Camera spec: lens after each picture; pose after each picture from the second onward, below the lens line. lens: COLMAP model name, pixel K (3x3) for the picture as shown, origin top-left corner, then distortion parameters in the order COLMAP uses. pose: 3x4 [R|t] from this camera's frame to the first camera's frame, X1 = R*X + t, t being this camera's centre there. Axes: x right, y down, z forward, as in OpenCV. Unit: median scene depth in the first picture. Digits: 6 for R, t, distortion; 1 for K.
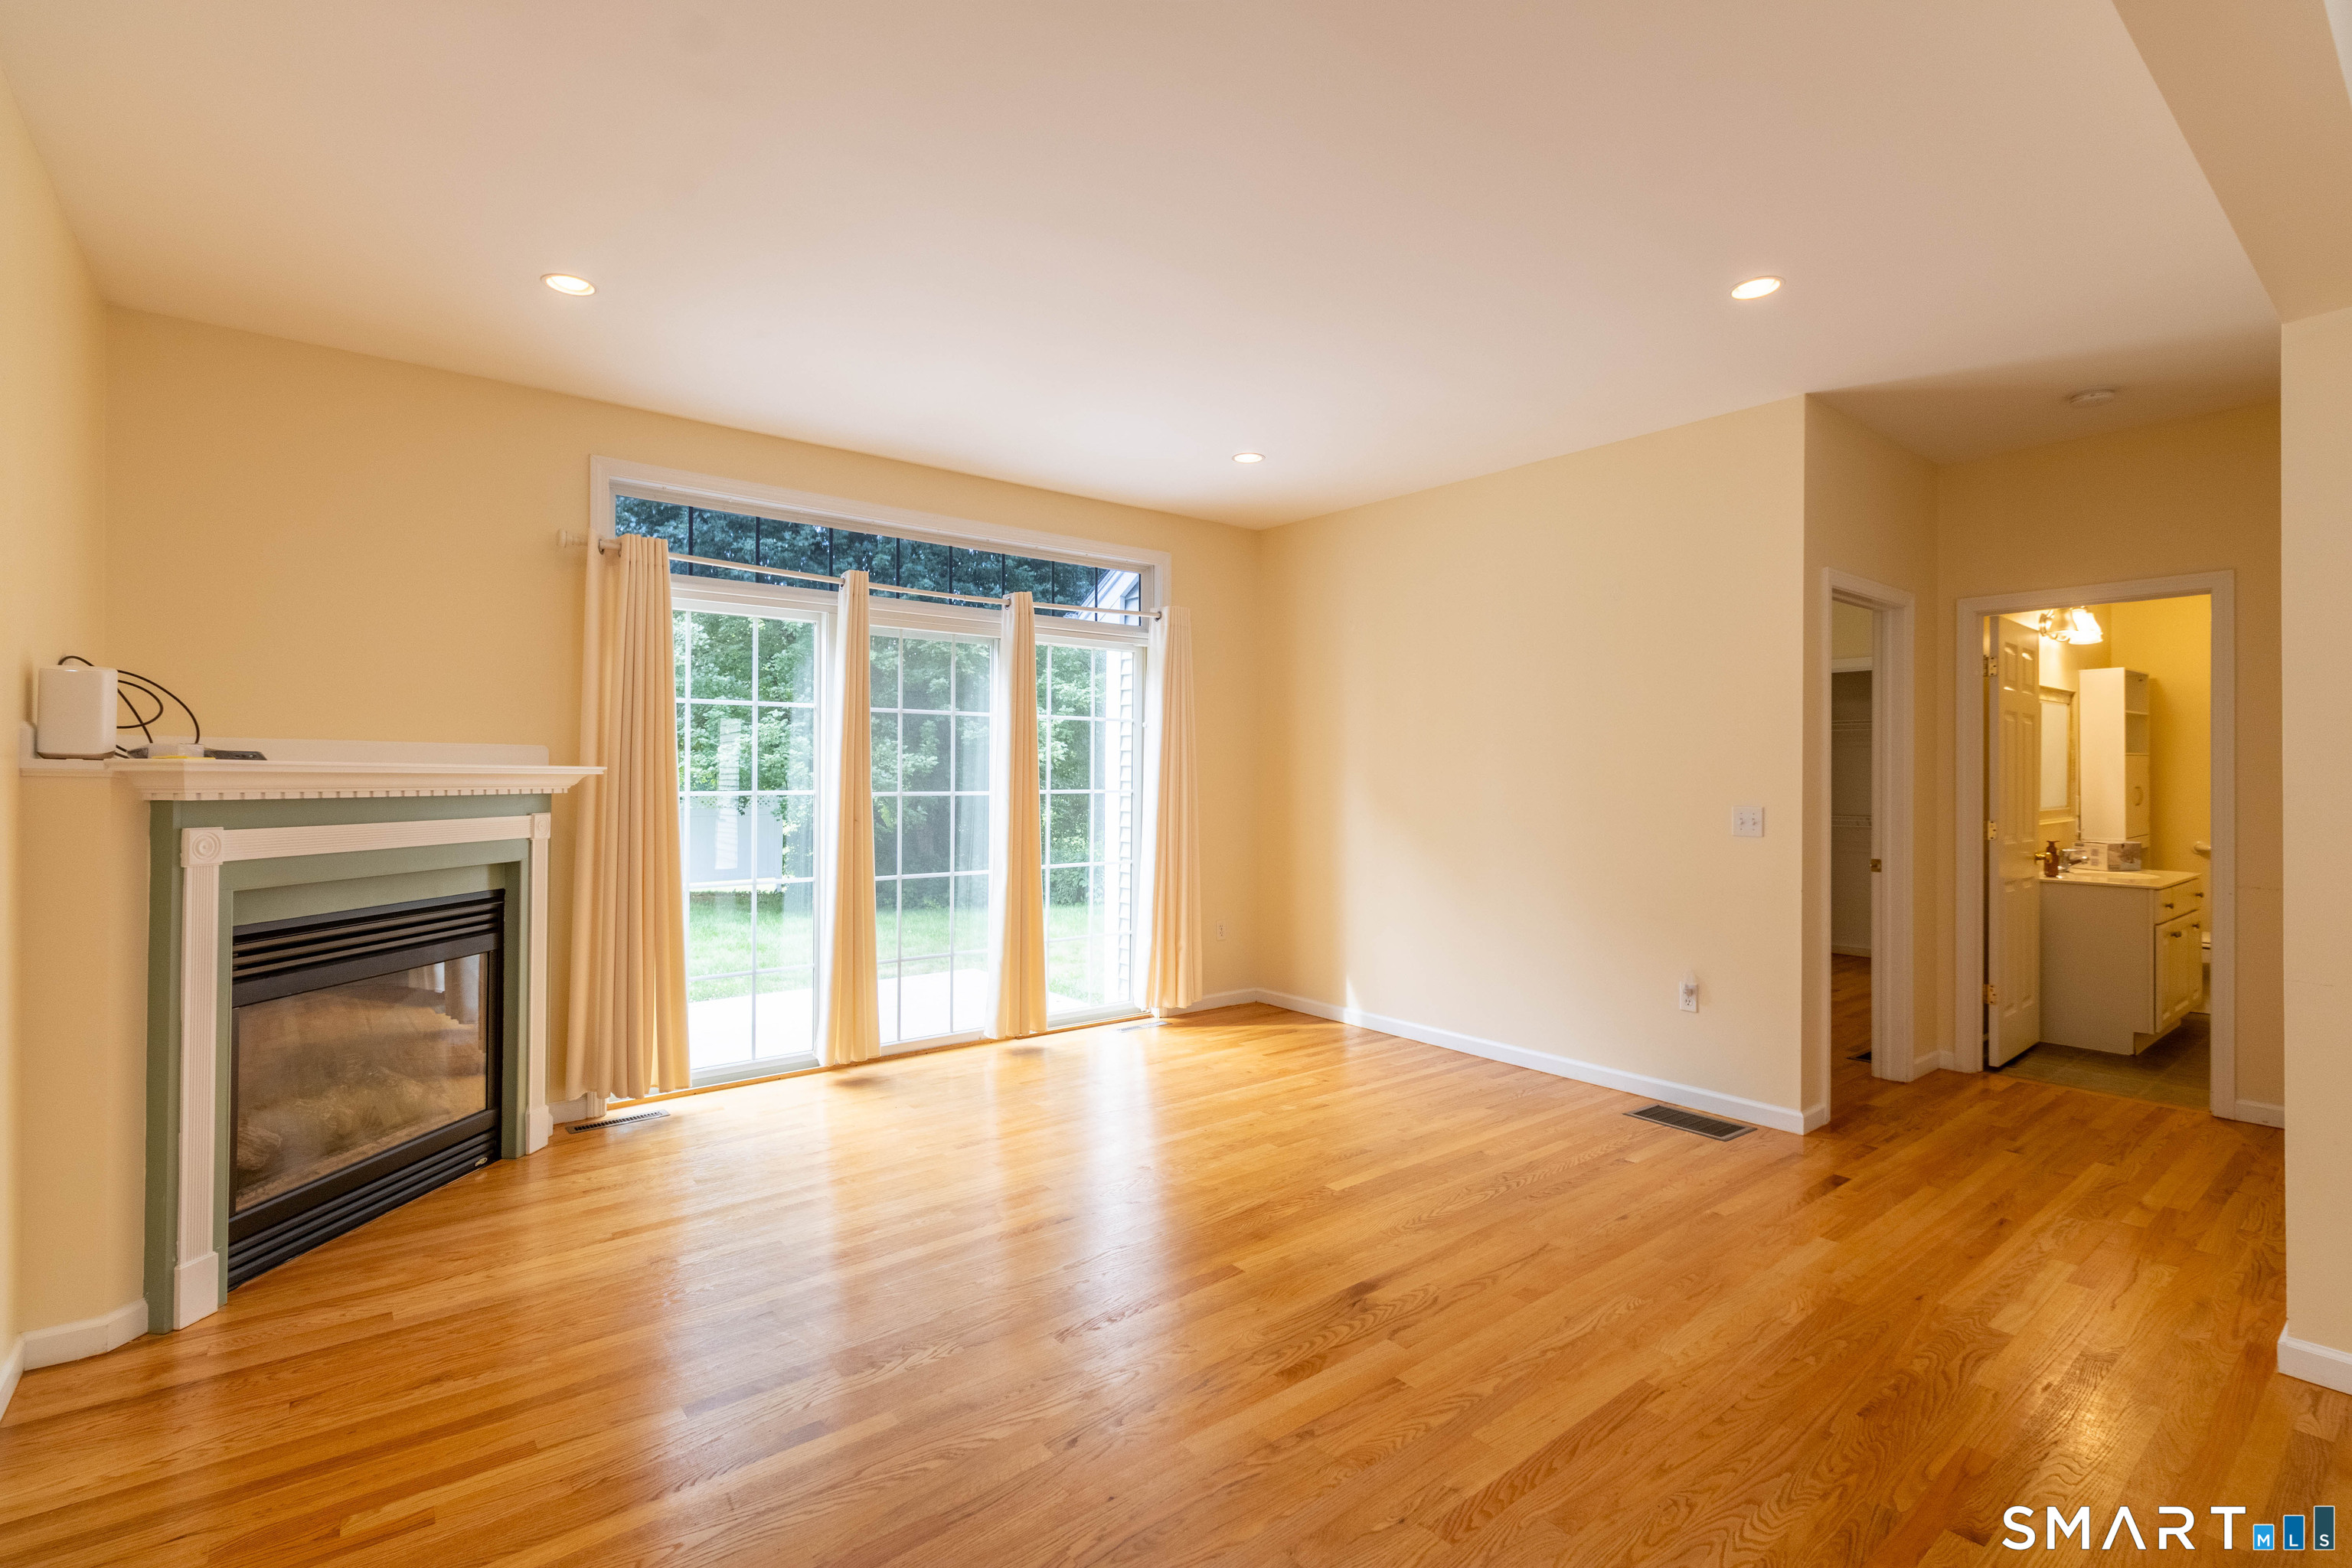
lens RADIAL K [[1084.4, 0, 1175.1], [0, 1084.4, 770.7], [0, 0, 1]] dist [0.000865, 0.000805]
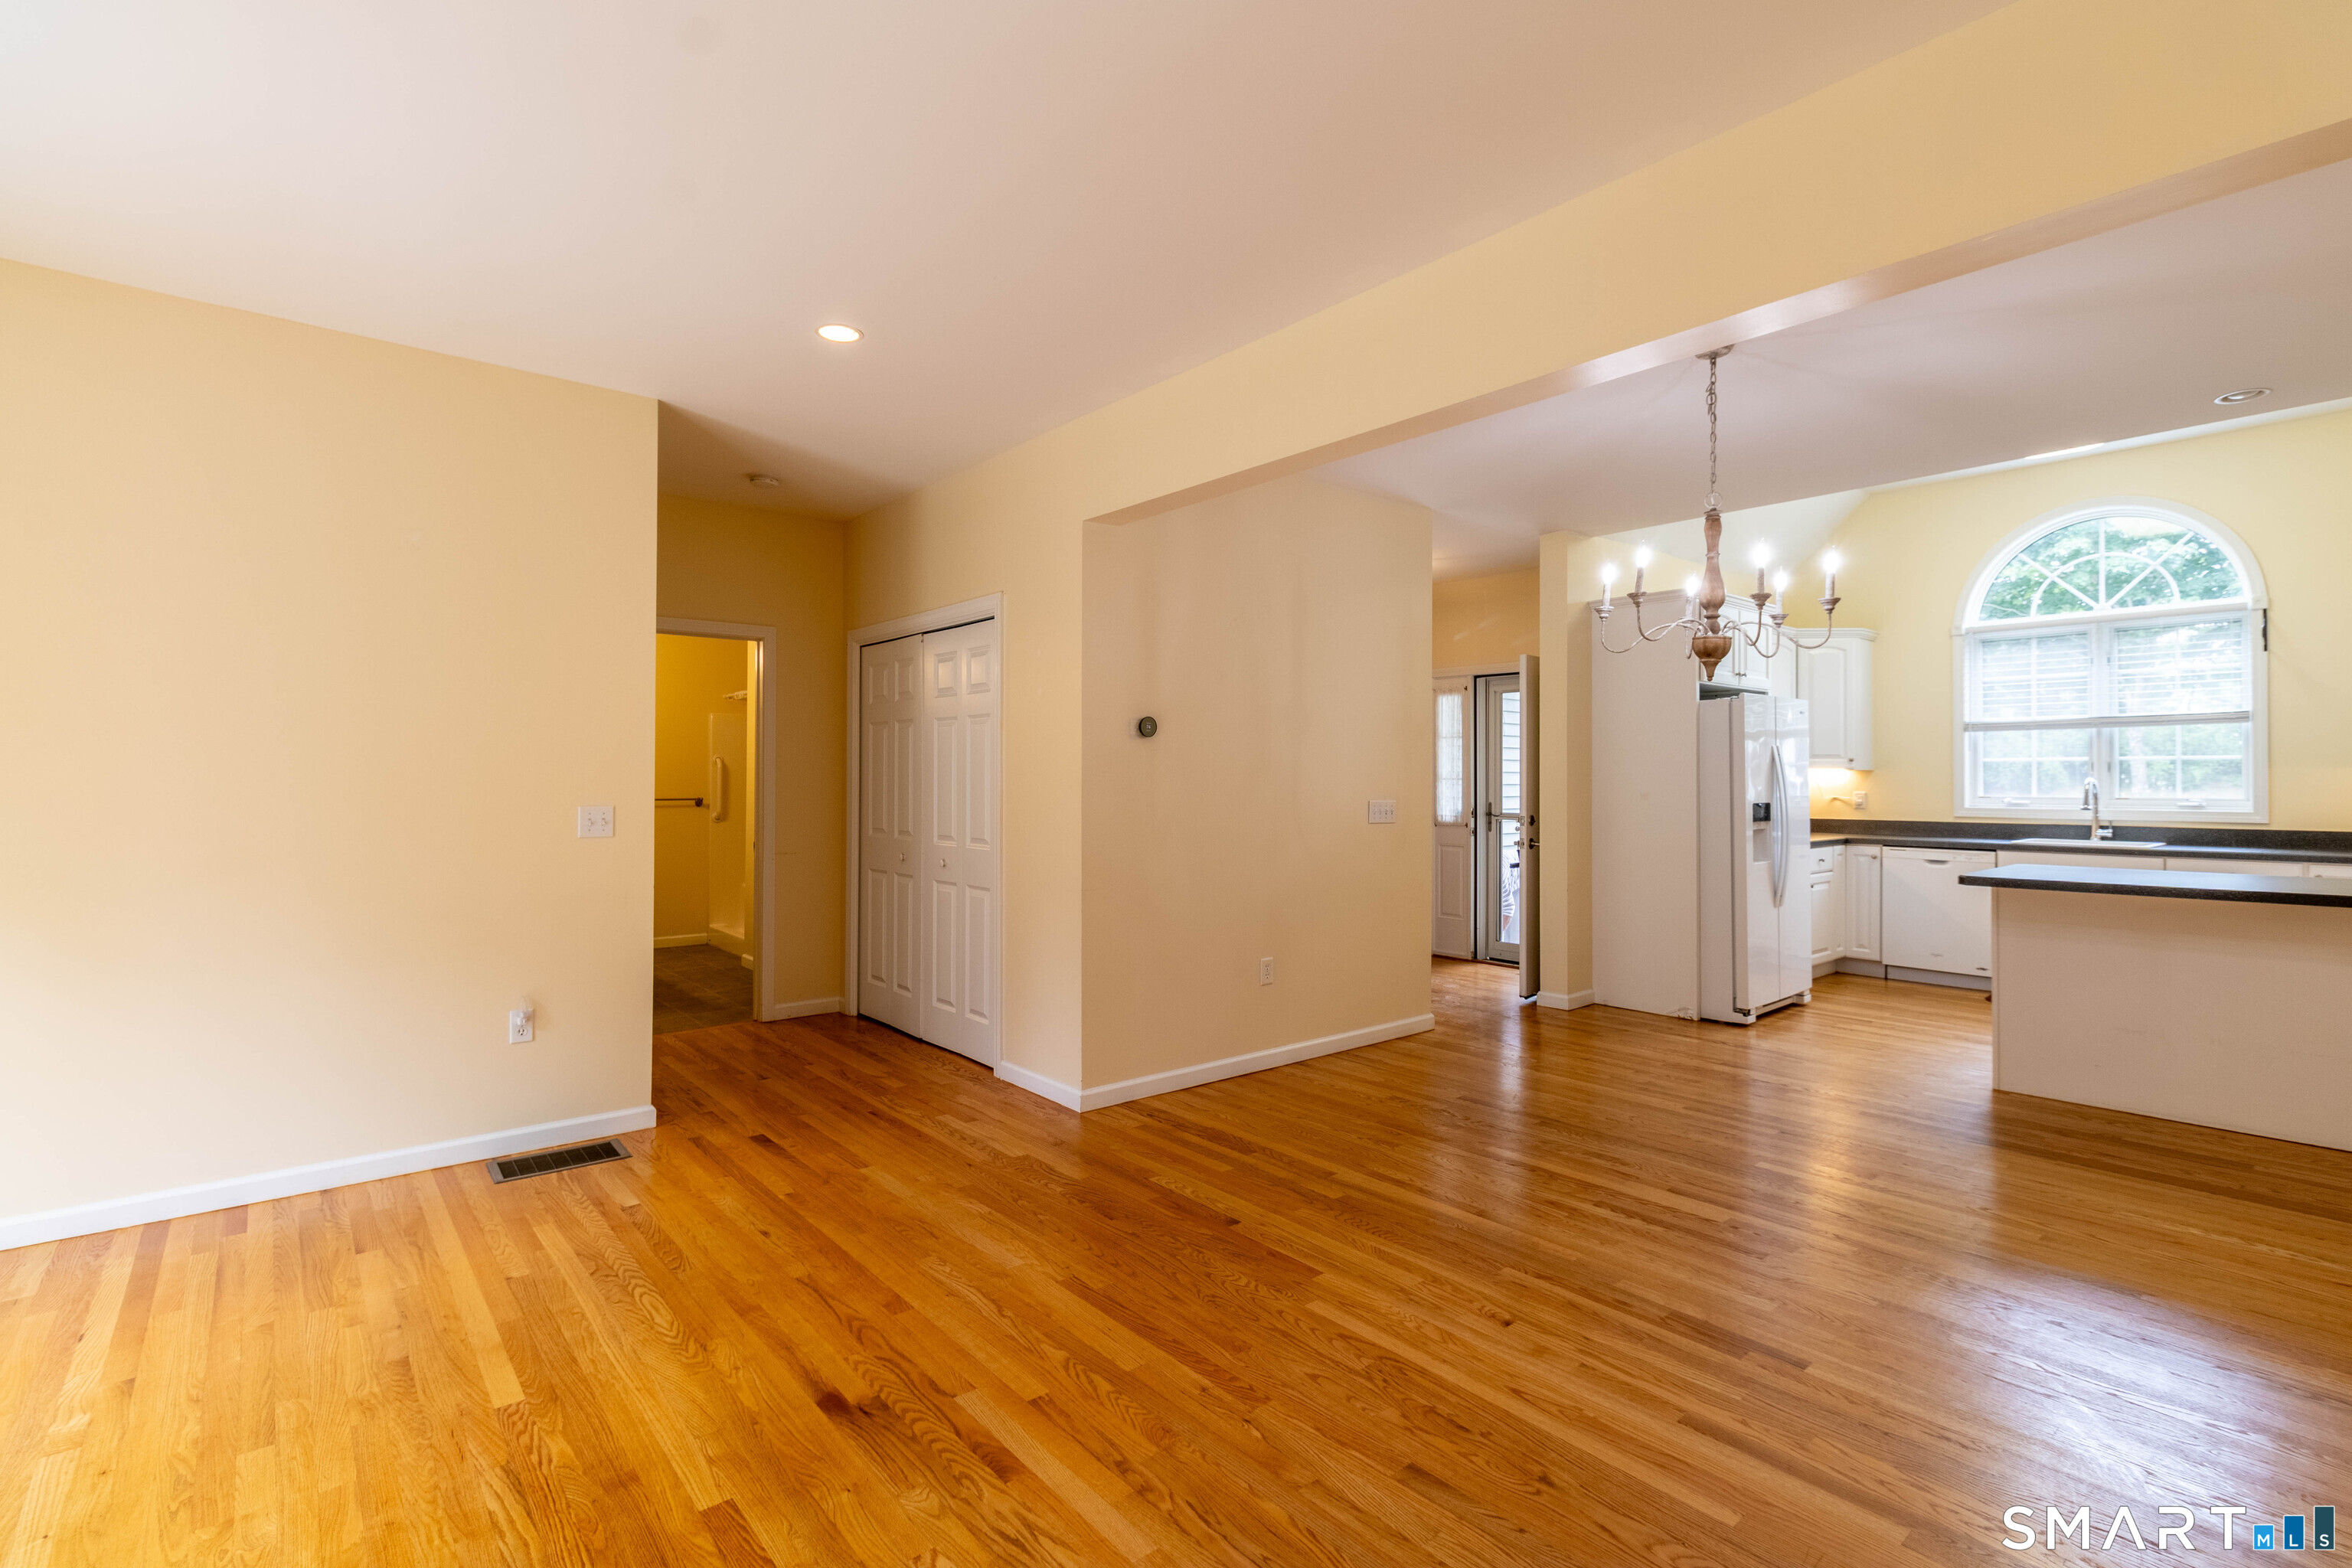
lens RADIAL K [[1084.4, 0, 1181.6], [0, 1084.4, 782.2], [0, 0, 1]] dist [0.000865, 0.000805]
pose [[-0.028099, -0.005367, 0.999591, -0.577678], [-0.008055, 0.999954, 0.005143, 0.002556], [-0.999573, -0.007907, -0.028140, 0.679285]]
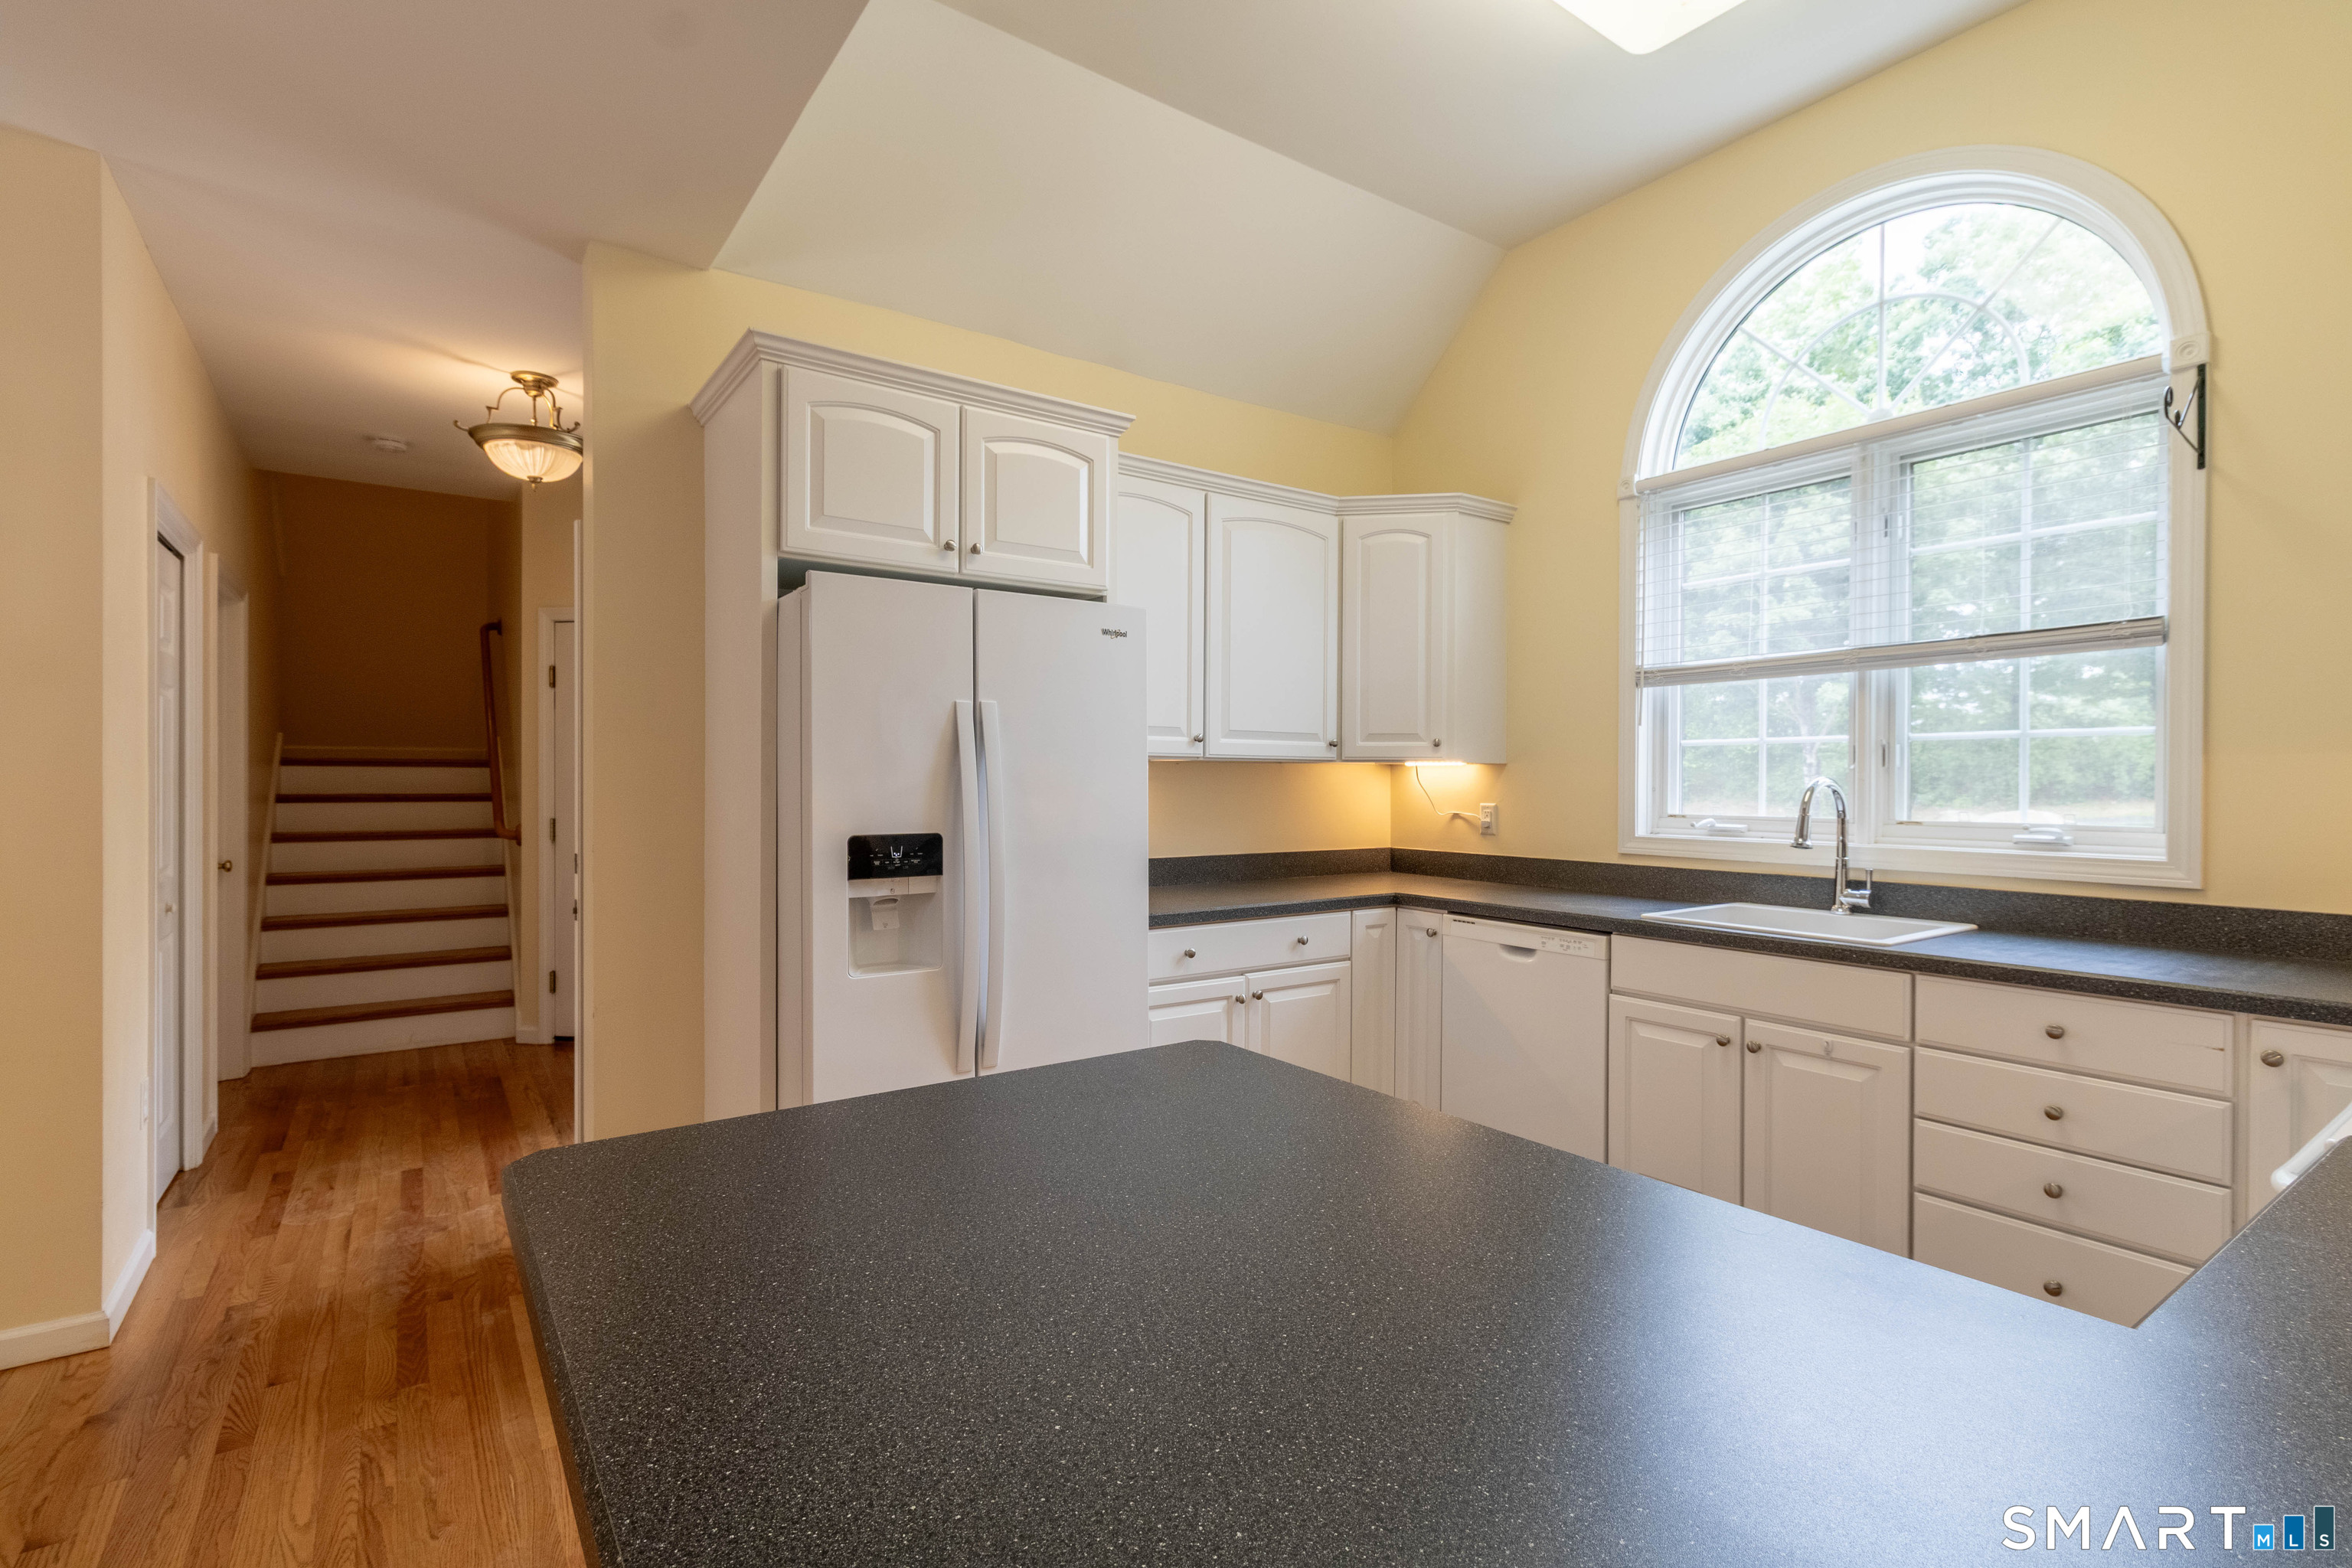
lens RADIAL K [[1084.4, 0, 1184.9], [0, 1084.4, 791.9], [0, 0, 1]] dist [0.000865, 0.000805]
pose [[0.057244, -0.013152, 0.998274, 0.465035], [-0.010619, 0.999849, 0.013782, -0.003067], [-0.998304, -0.011390, 0.057095, -0.607283]]
